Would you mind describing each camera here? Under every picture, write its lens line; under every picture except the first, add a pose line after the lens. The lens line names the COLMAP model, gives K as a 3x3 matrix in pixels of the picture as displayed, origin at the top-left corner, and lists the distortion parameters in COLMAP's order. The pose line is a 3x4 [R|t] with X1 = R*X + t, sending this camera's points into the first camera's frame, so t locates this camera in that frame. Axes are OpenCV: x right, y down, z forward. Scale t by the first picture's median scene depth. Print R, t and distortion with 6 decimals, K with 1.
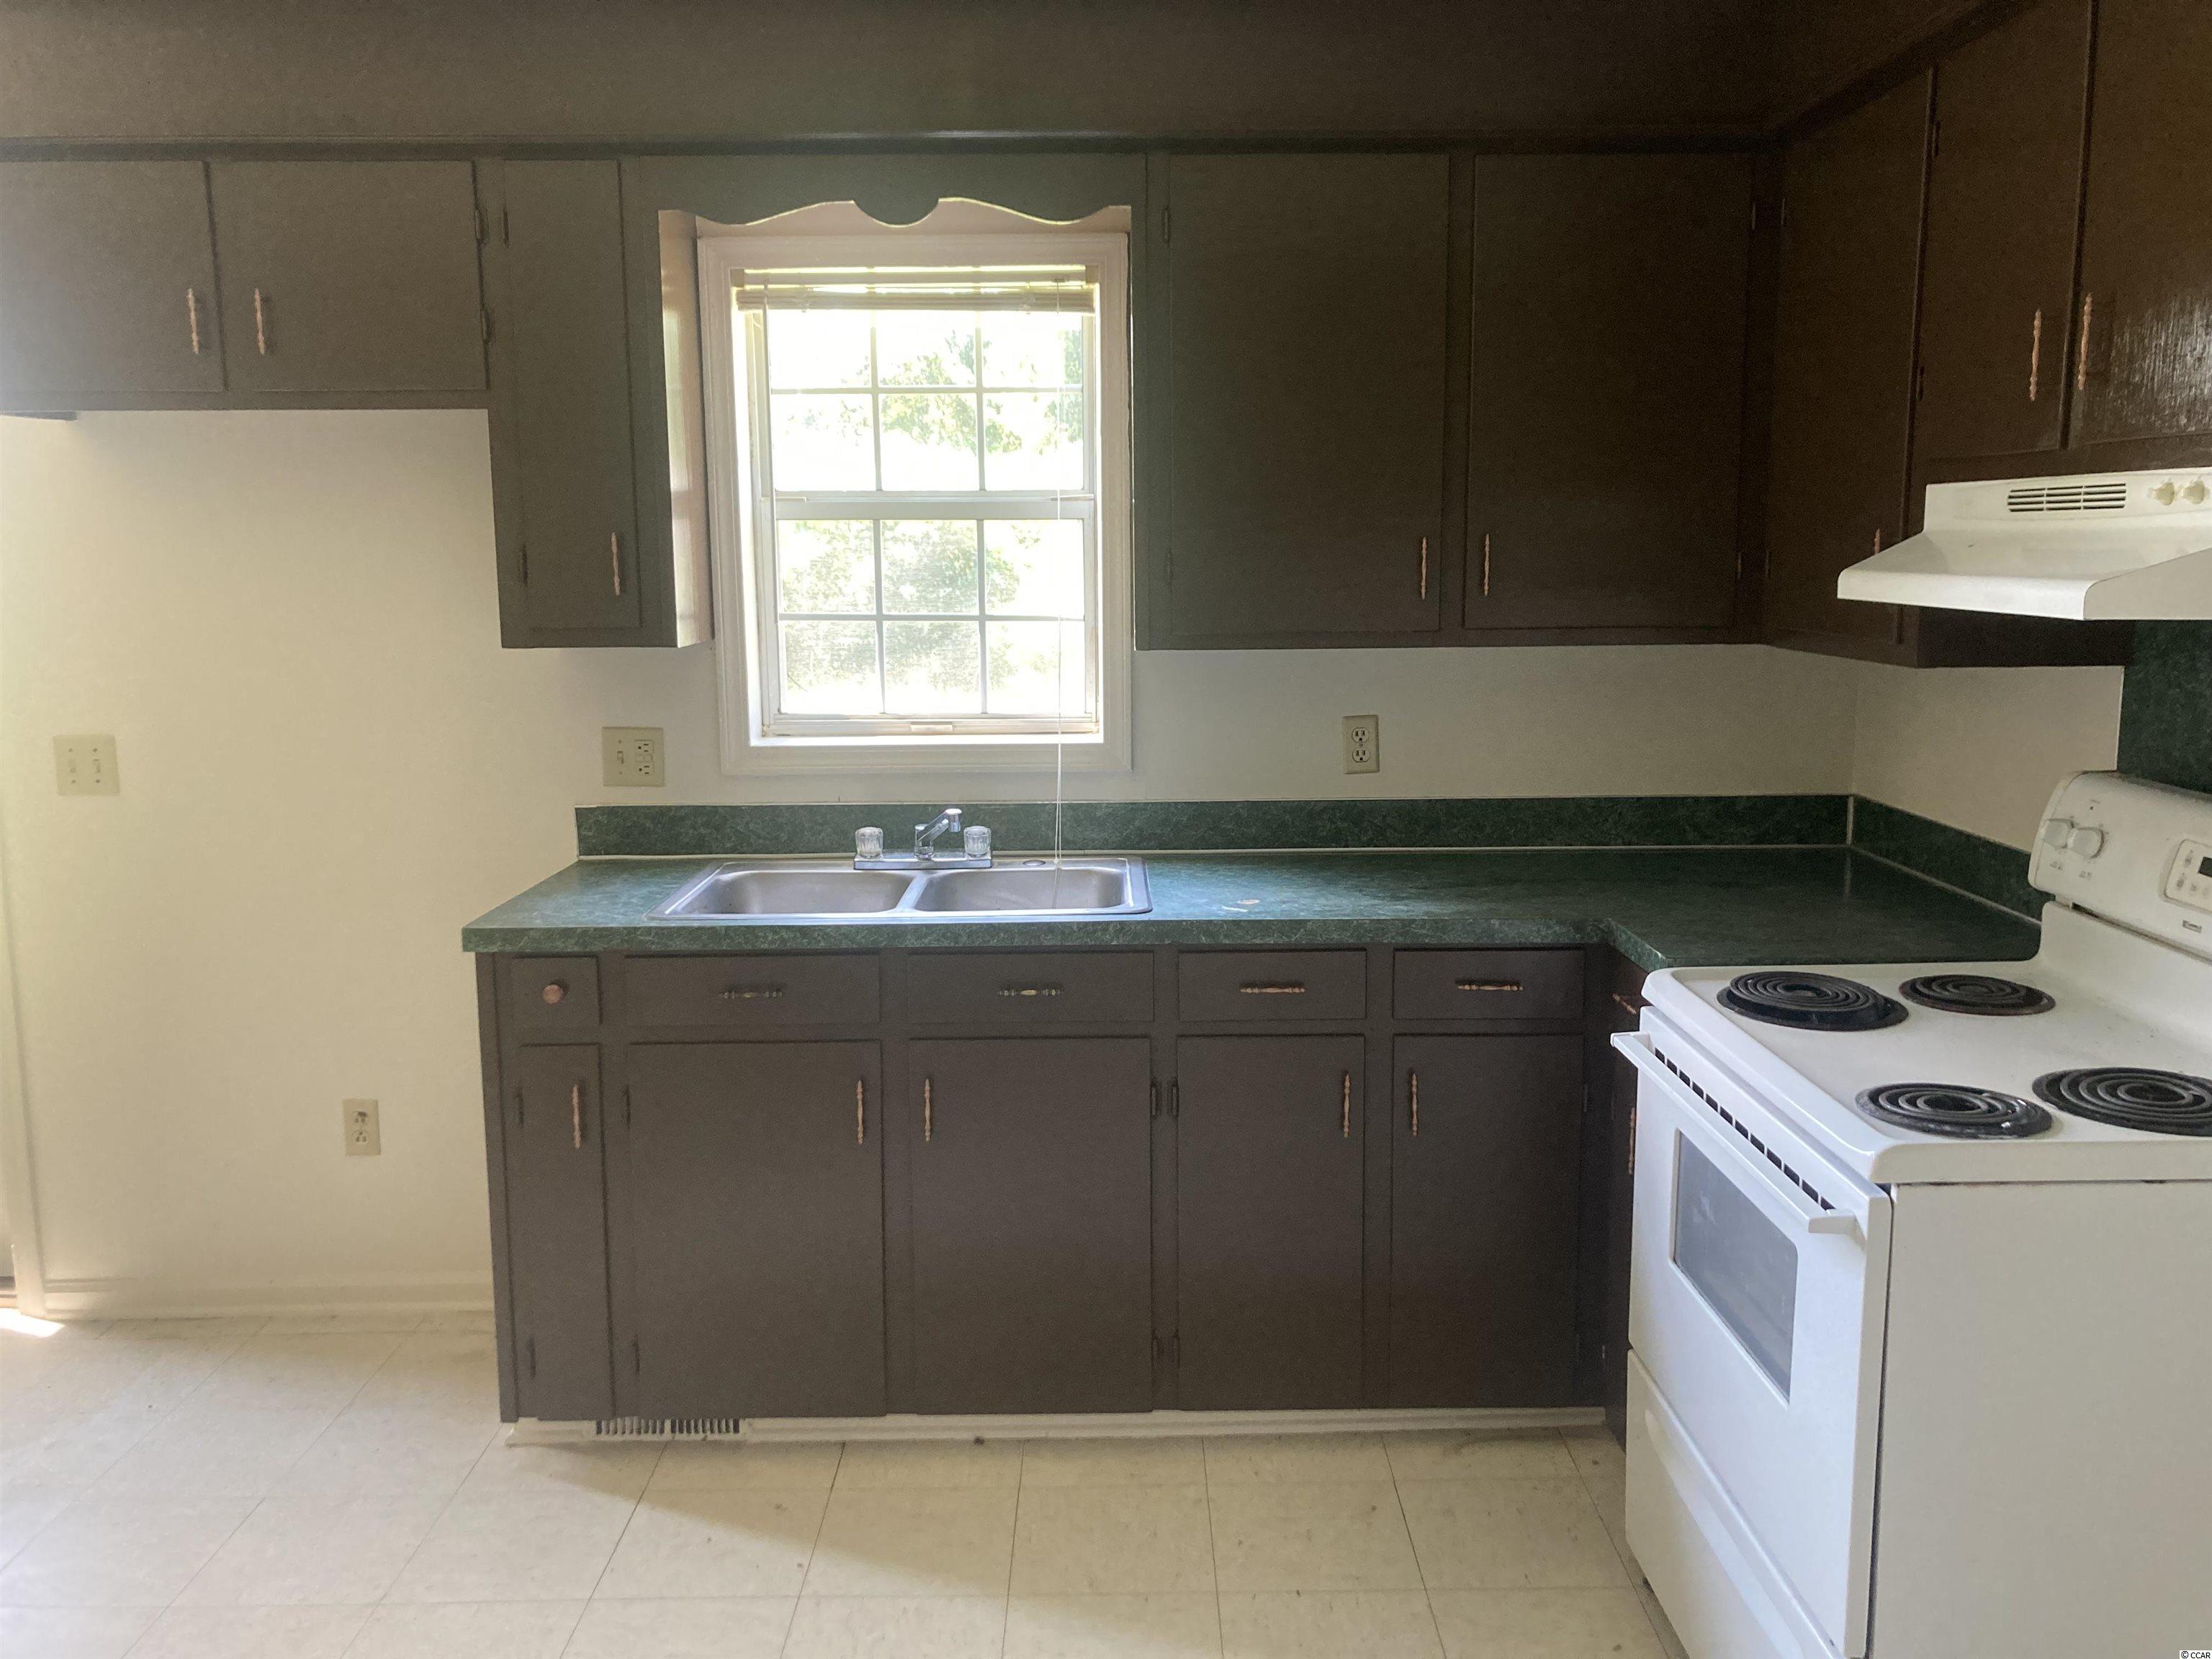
lens RADIAL K [[1839.6, 0, 1109.2], [0, 1839.6, 793.0], [0, 0, 1]] dist [0.052995, -0.012029]
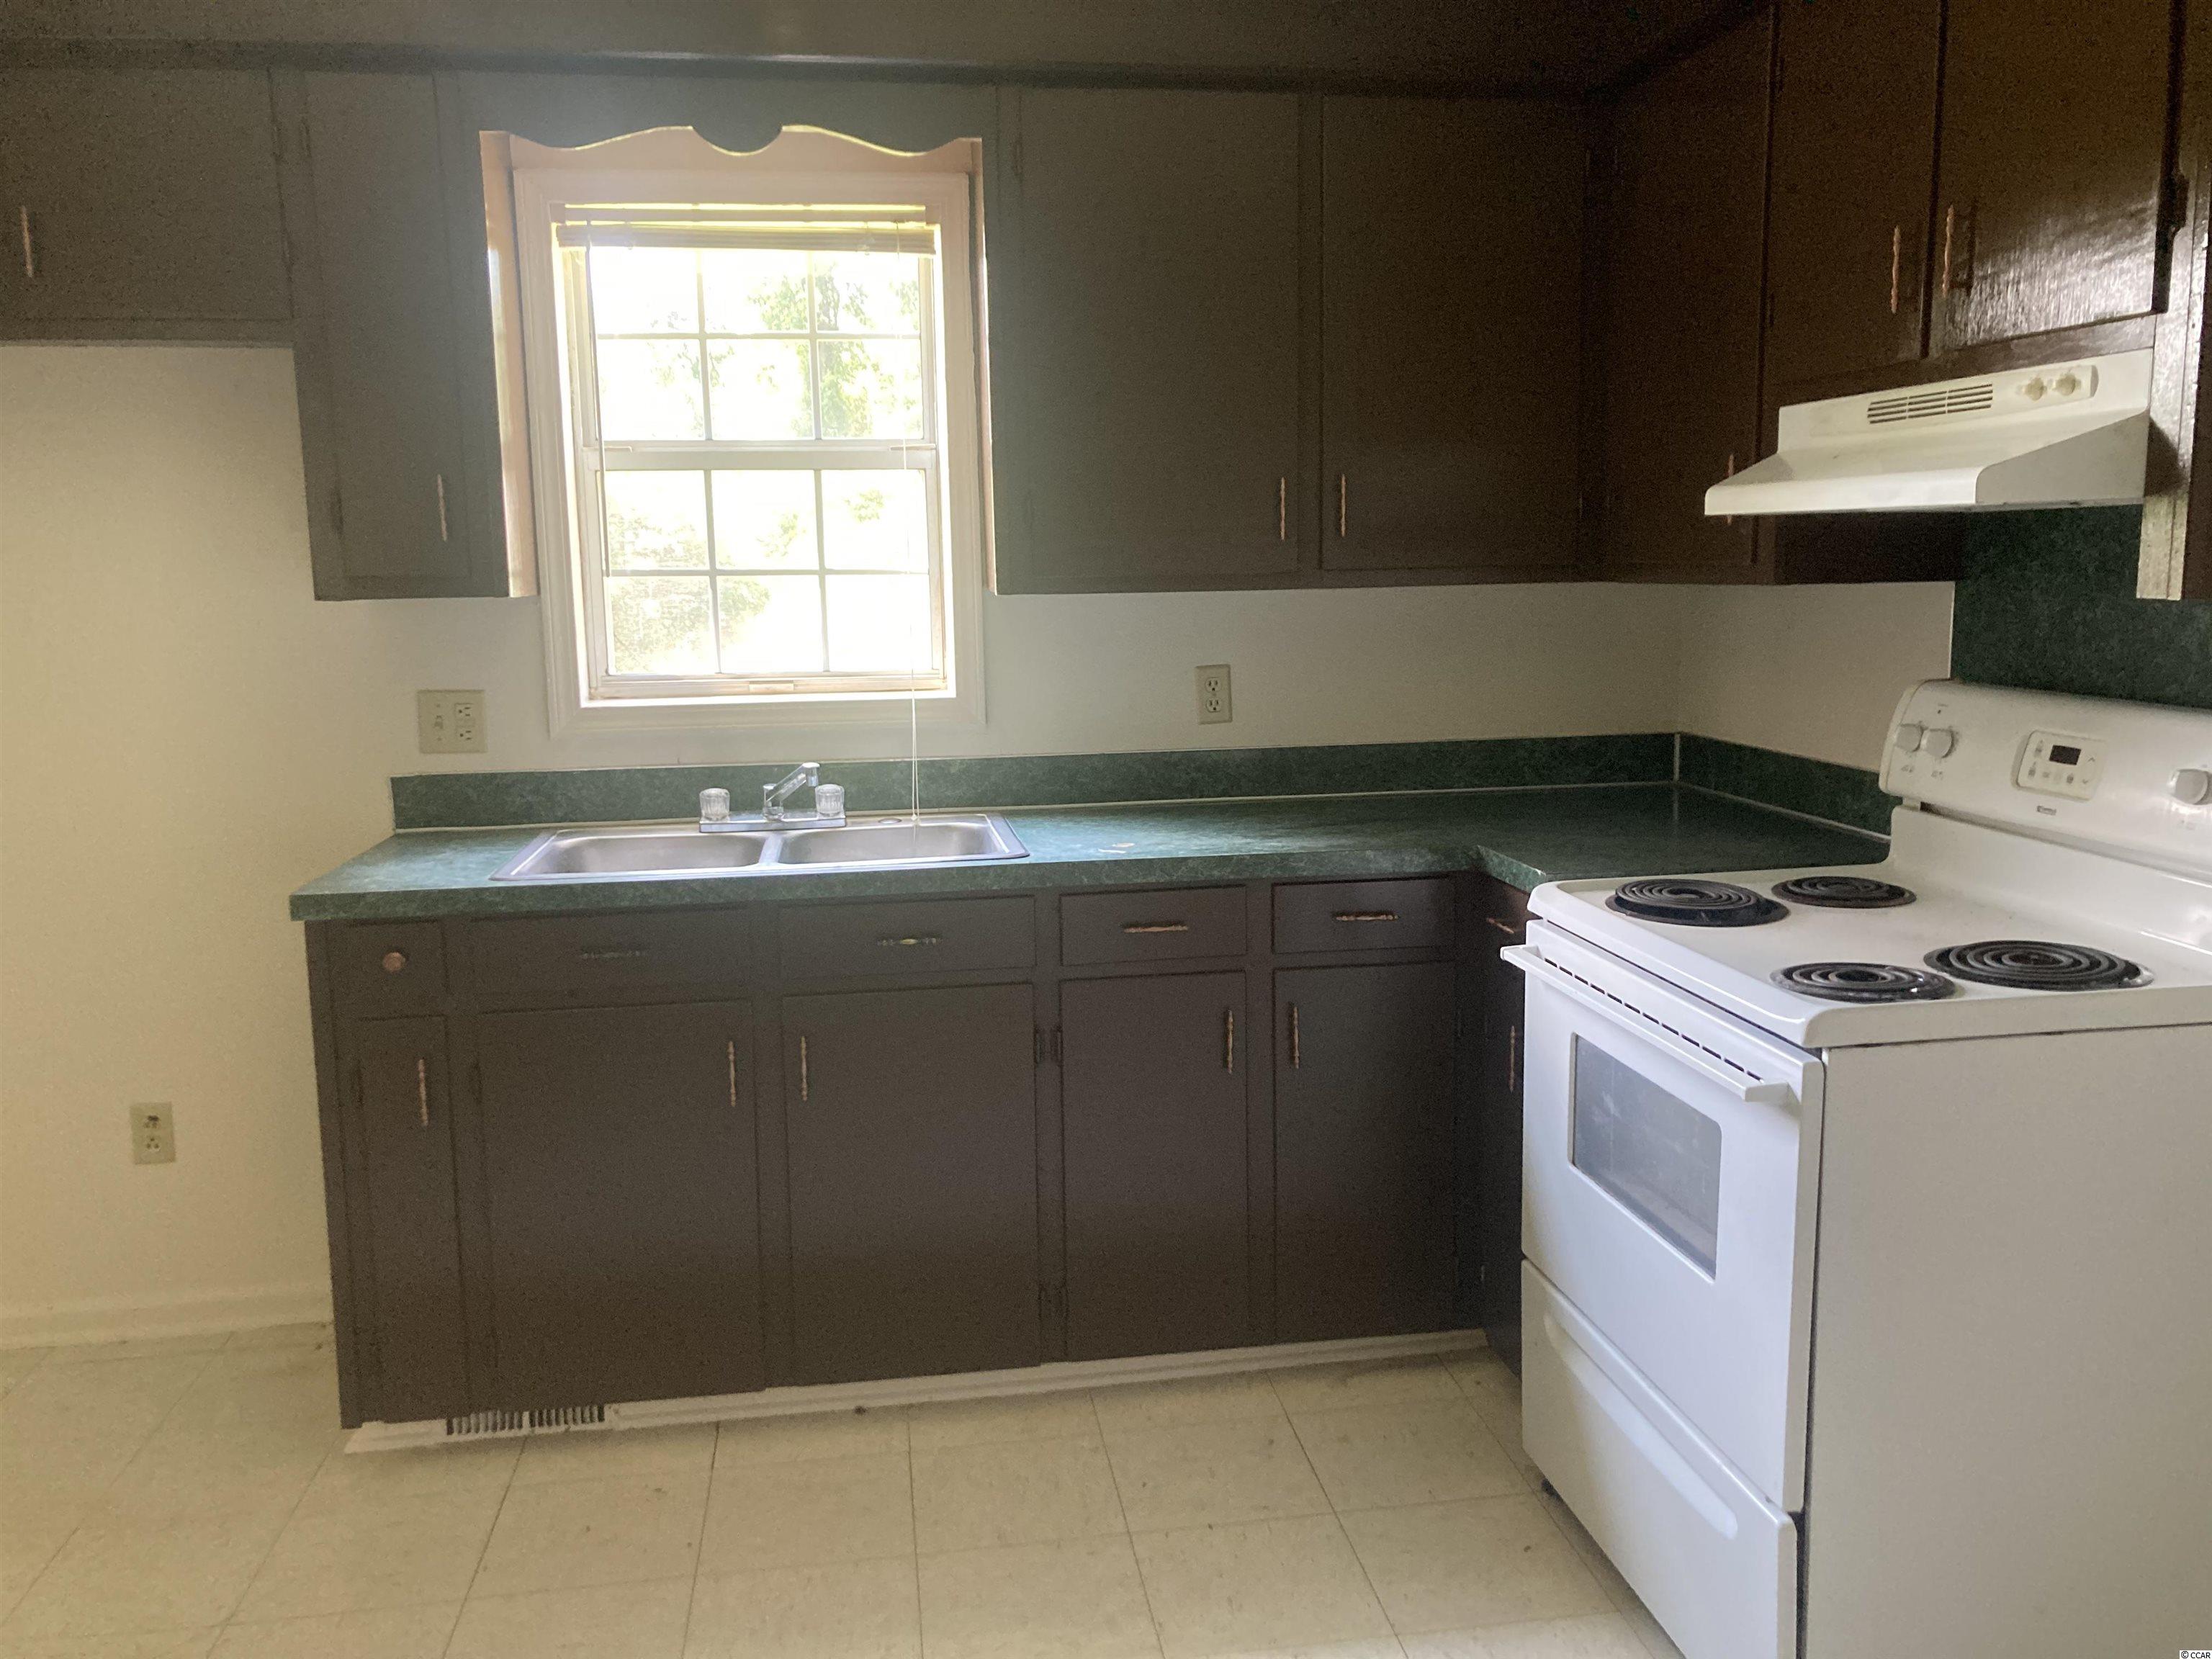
lens RADIAL K [[1848.7, 0, 1106.1], [0, 1848.7, 806.4], [0, 0, 1]] dist [0.083936, -0.119384]
pose [[0.989894, -0.027975, 0.139026, -0.069888], [0.028688, 0.999584, -0.003130, 0.040907], [-0.138880, 0.007087, 0.990284, 0.014587]]
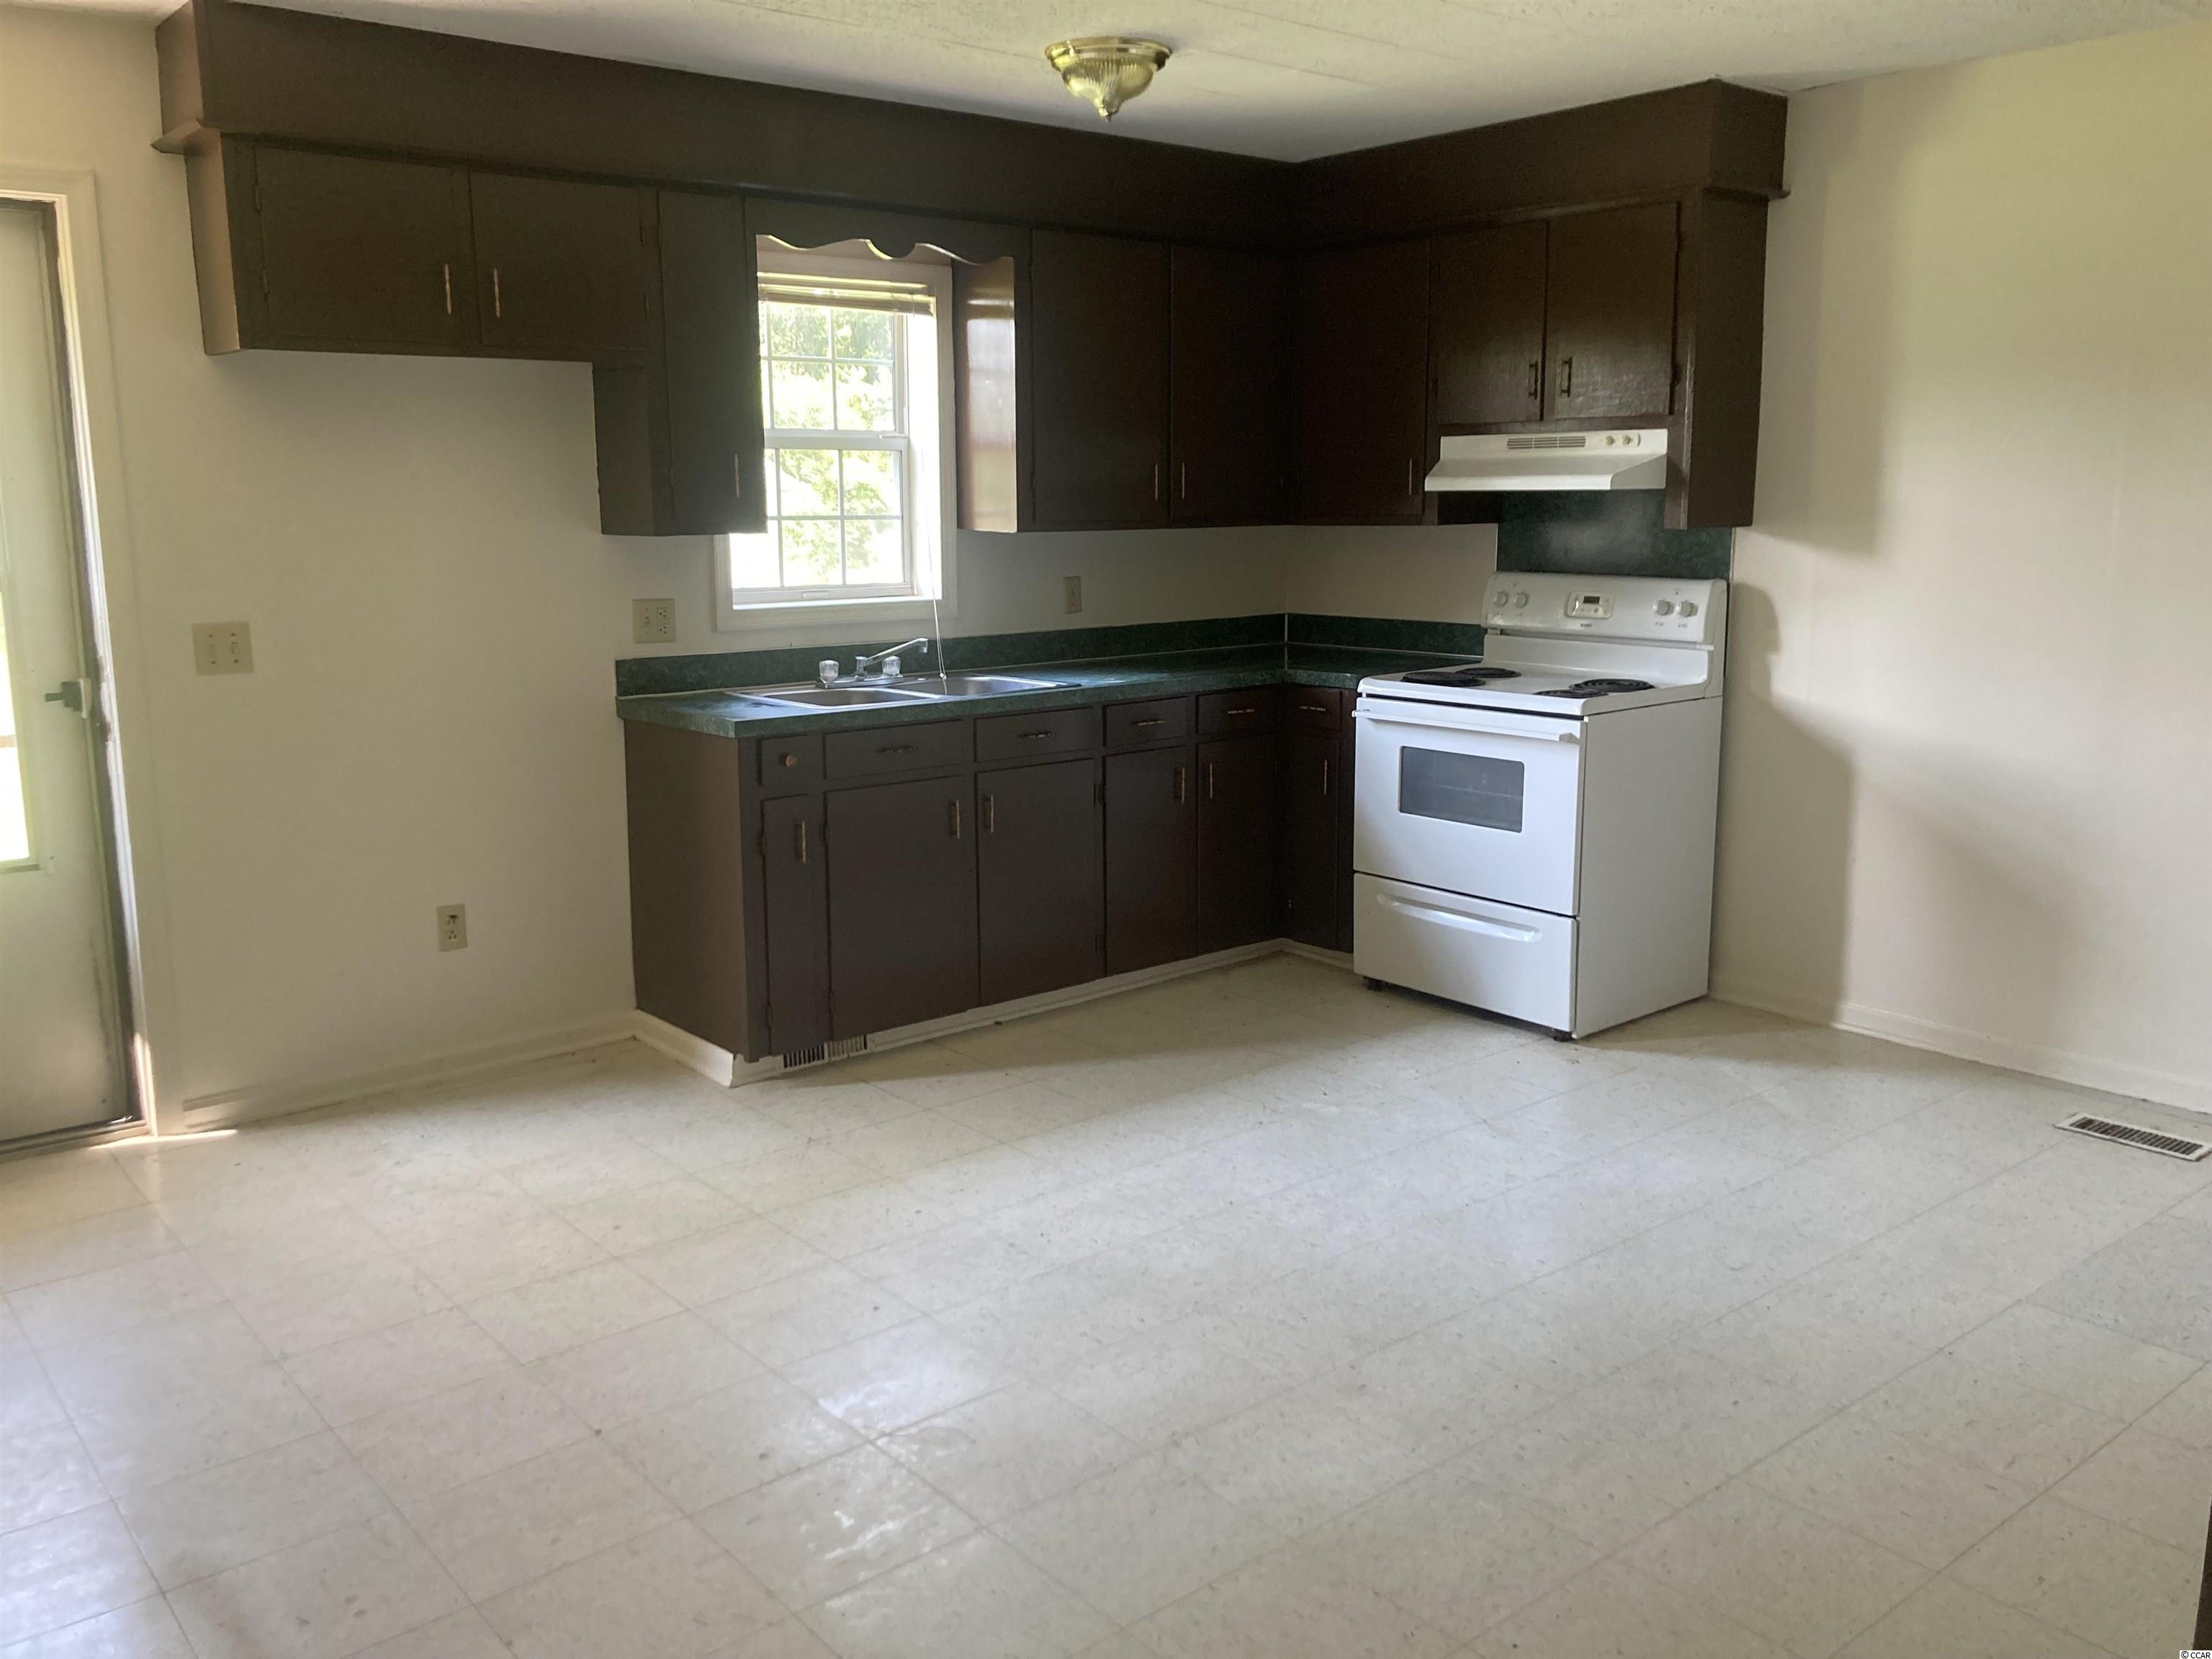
lens RADIAL K [[1848.7, 0, 1106.1], [0, 1848.7, 806.4], [0, 0, 1]] dist [0.083936, -0.119384]
pose [[0.765538, -0.106412, 0.634530, -1.012912], [0.091967, 0.994199, 0.055774, 0.080590], [-0.636784, 0.015658, 0.770883, -0.311241]]
